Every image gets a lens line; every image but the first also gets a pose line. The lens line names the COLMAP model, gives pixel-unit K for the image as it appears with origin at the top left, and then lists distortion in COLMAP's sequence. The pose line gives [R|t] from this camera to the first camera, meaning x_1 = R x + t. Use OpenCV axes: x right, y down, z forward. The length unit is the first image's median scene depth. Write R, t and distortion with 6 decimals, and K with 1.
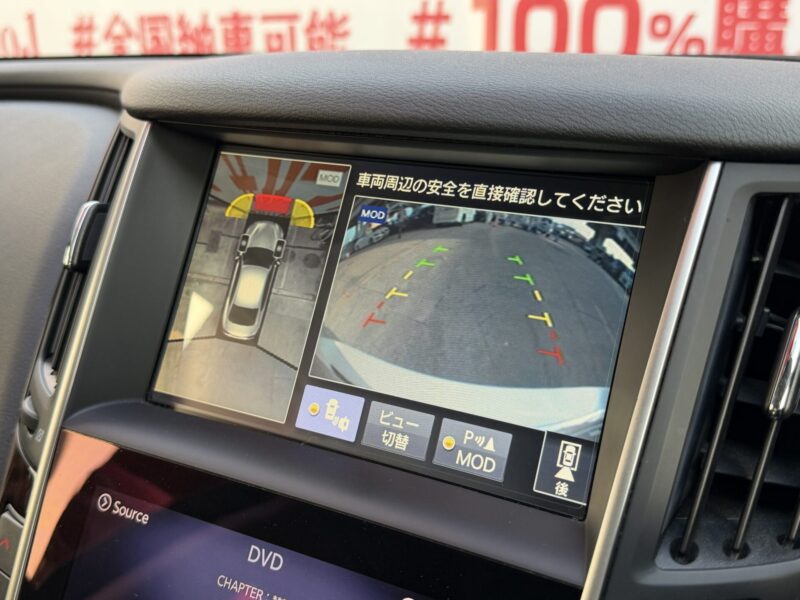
lens RADIAL K [[844.7, 0, 400.0], [0, 844.7, 300.0], [0, 0, 1]] dist [0.182959, -0.544404]
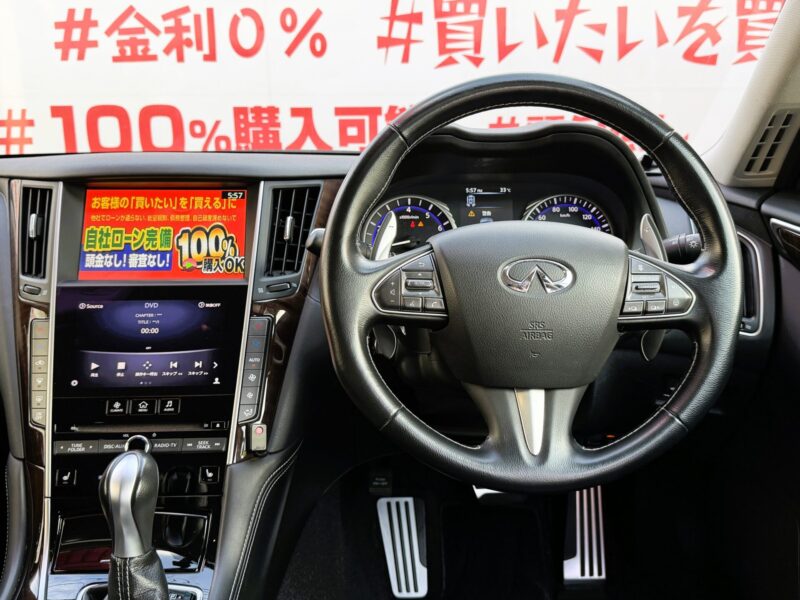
lens RADIAL K [[844.7, 0, 400.0], [0, 844.7, 300.0], [0, 0, 1]] dist [0.182959, -0.544404]
pose [[0.857121, -0.111479, 0.502908, -0.175833], [0.160605, 0.985470, -0.055276, 0.109400], [-0.489439, 0.128148, 0.862571, -0.410872]]
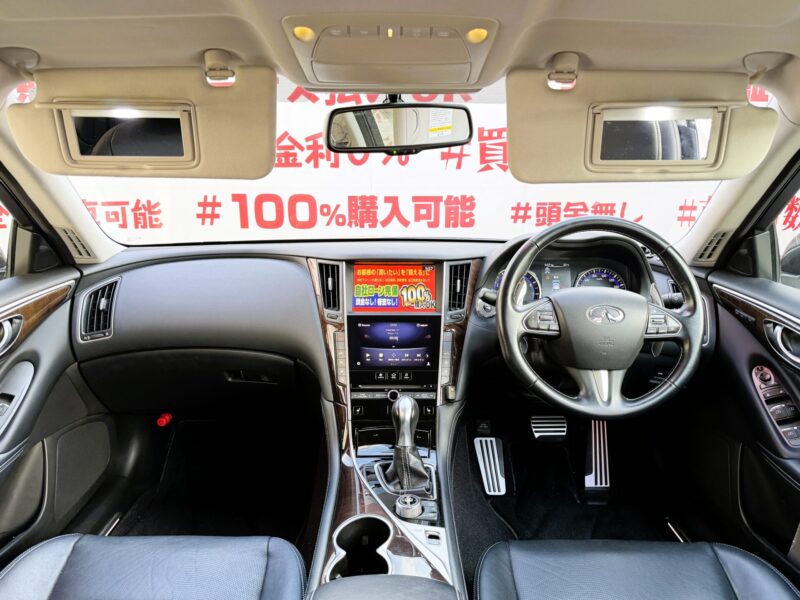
lens RADIAL K [[647.8, 0, 382.3], [0, 647.8, 297.7], [0, 0, 1]] dist [0.212623, -0.527254]
pose [[0.866088, -0.086300, 0.492385, -0.471433], [0.147427, 0.985272, -0.086631, 0.090636], [-0.477657, 0.147621, 0.866055, -0.582695]]
